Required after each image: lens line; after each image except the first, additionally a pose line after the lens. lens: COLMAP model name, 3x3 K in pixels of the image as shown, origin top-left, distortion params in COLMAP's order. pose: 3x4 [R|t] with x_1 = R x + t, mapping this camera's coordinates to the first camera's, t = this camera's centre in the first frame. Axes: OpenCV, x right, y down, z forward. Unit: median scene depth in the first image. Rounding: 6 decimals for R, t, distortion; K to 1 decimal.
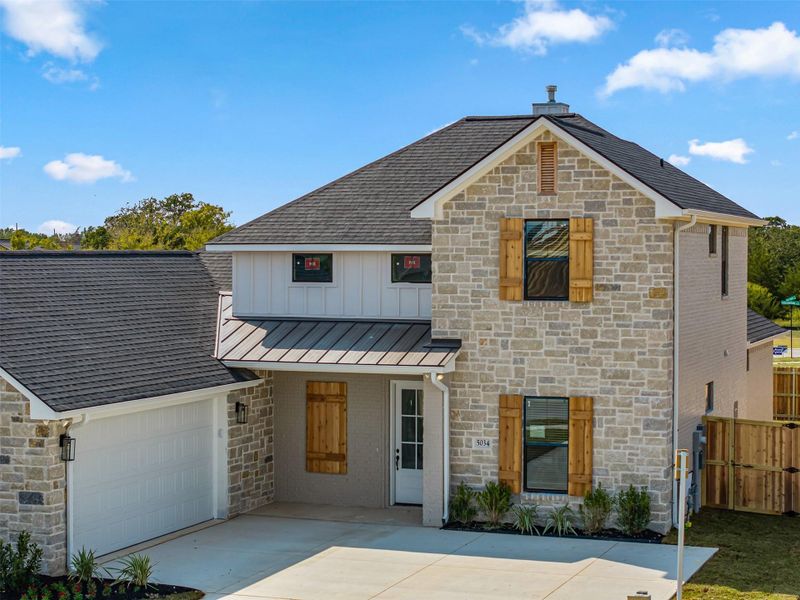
lens RADIAL K [[1593.5, 0, 400.0], [0, 1593.5, 300.0], [0, 0, 1]] dist [-0.119066, 0.348357]
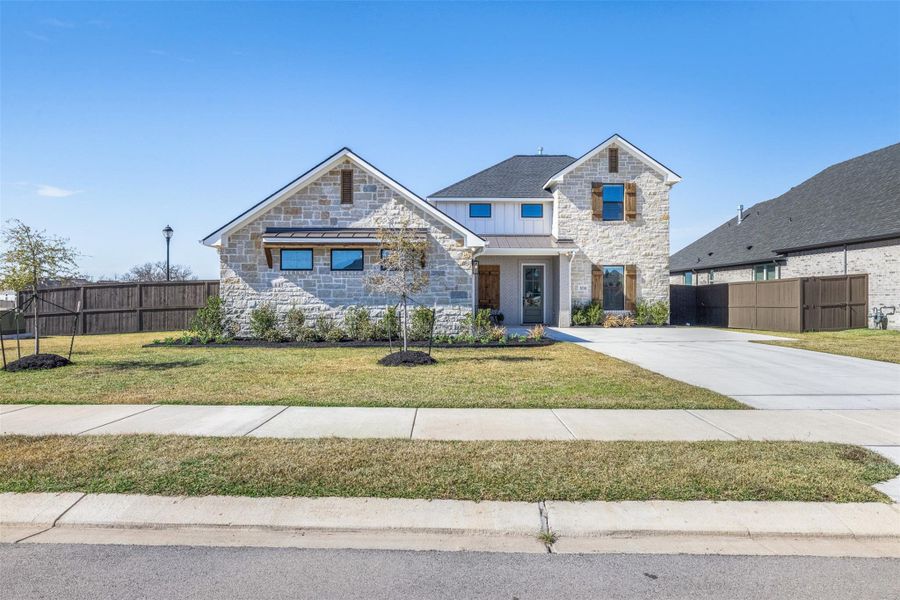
lens RADIAL K [[571.2, 0, 449.9], [0, 571.2, 293.9], [0, 0, 1]] dist [-0.002815, -0.000619]
pose [[0.926450, 0.002848, 0.376406, -0.404258], [0.011247, 0.999315, -0.035243, 0.123958], [-0.376249, 0.036885, 0.925784, 0.364730]]
